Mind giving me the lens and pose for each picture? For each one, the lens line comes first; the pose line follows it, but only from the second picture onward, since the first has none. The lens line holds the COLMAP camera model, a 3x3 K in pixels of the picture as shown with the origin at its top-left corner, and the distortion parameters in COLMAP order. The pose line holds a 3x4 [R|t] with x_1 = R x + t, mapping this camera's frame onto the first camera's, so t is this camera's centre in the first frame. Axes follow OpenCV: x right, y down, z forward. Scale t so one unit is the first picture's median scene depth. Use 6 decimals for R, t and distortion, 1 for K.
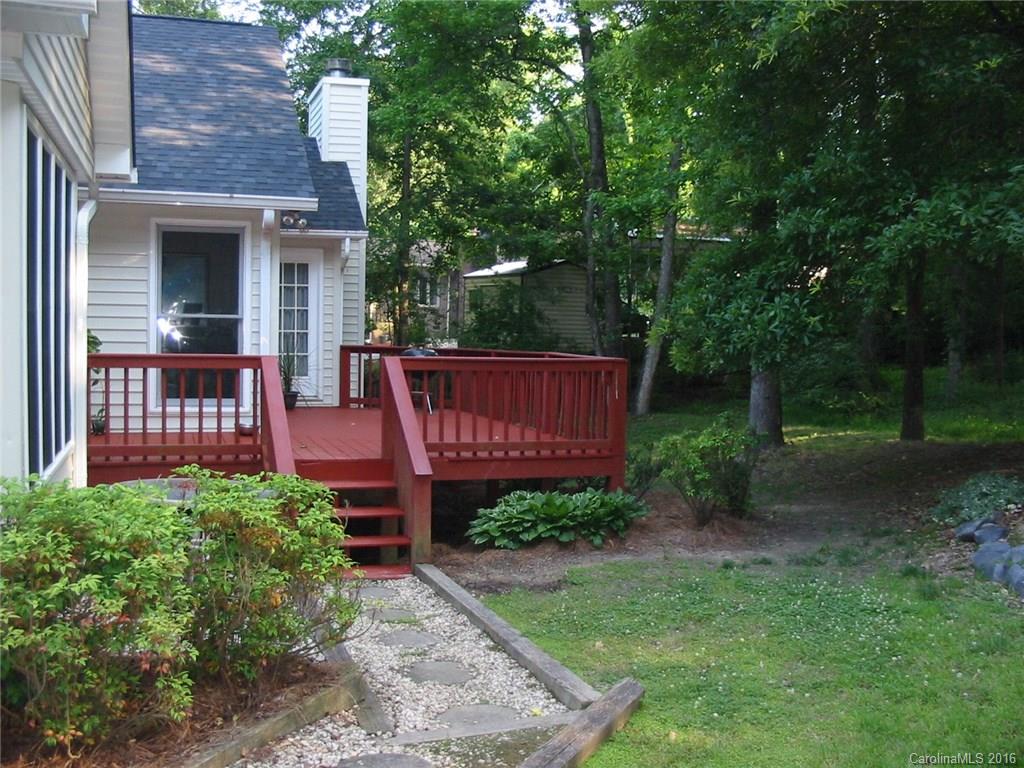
lens RADIAL K [[1063.0, 0, 510.6], [0, 1063.0, 381.9], [0, 0, 1]] dist [-0.100601, 0.000000]
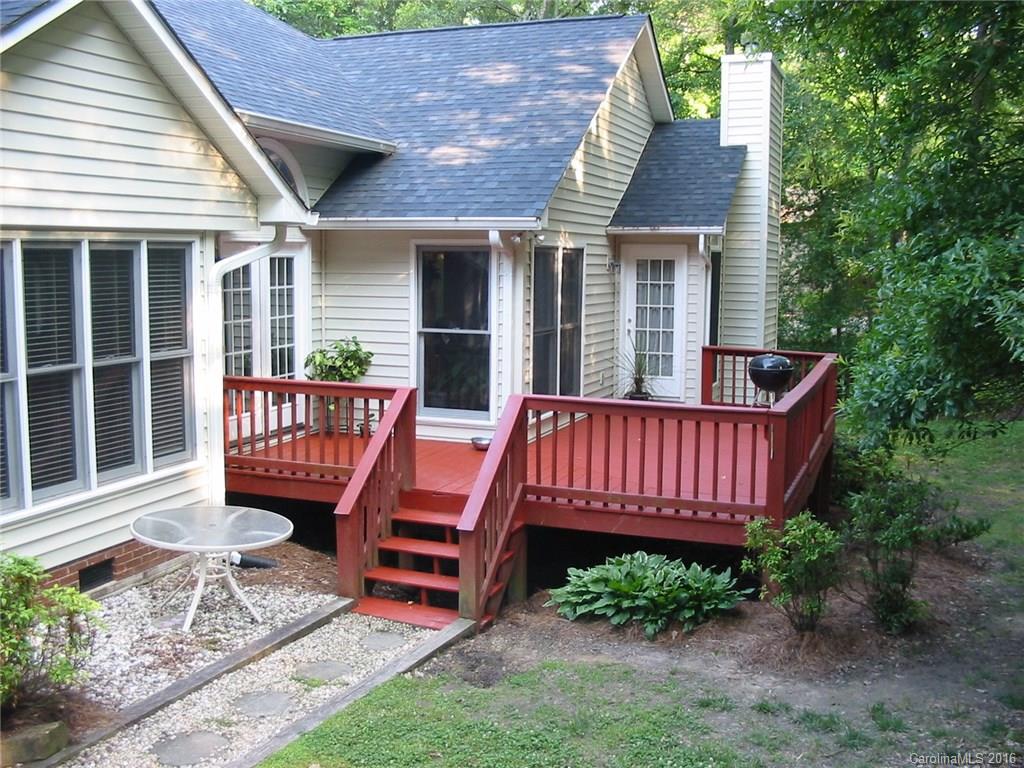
lens RADIAL K [[1063.0, 0, 511.6], [0, 1063.0, 386.1], [0, 0, 1]] dist [-0.100601, 0.000000]
pose [[0.776007, 0.071758, -0.626629, 0.417154], [-0.031626, 0.996684, 0.074970, -0.089251], [0.629931, -0.038360, 0.775704, 0.213508]]
